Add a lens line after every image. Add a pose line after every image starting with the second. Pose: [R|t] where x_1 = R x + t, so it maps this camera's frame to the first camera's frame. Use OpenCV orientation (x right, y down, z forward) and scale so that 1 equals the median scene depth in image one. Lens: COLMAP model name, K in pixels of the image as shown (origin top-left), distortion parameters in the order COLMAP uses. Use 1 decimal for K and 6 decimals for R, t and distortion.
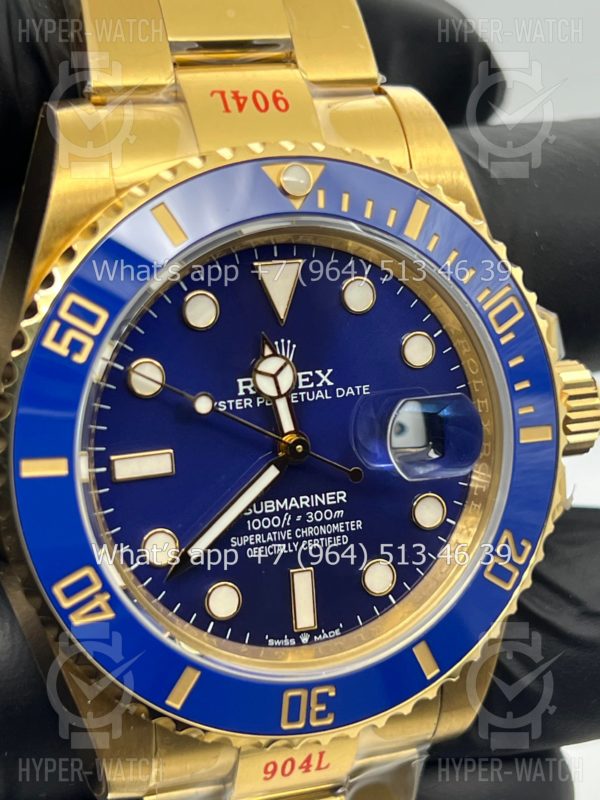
lens RADIAL K [[1916.7, 0, 281.8], [0, 1916.7, 400.8], [0, 0, 1]] dist [0.220728, 0.000000]
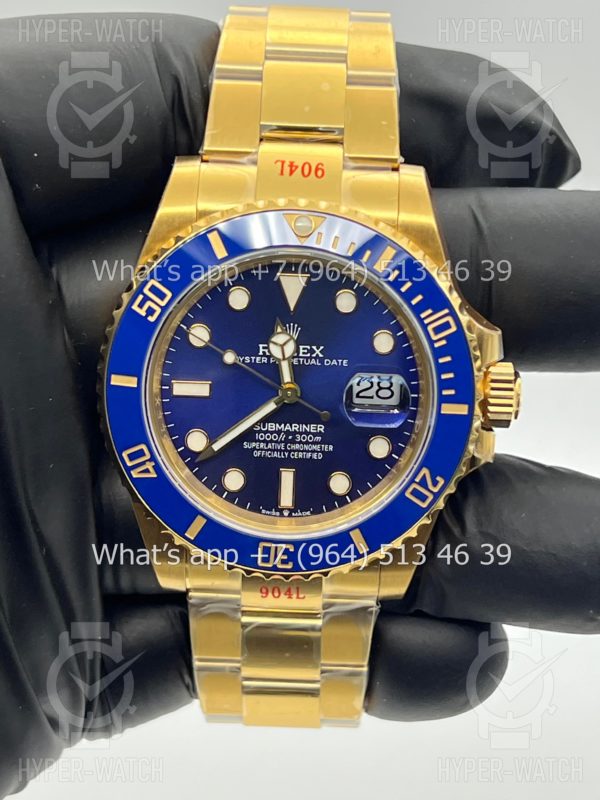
lens RADIAL K [[1916.7, 0, 296.7], [0, 1916.7, 395.7], [0, 0, 1]] dist [0.220728, 0.000000]
pose [[0.922676, 0.159743, -0.350929, 0.561611], [-0.137857, 0.986653, 0.086667, -0.109724], [0.360089, -0.031588, 0.932383, -0.463123]]
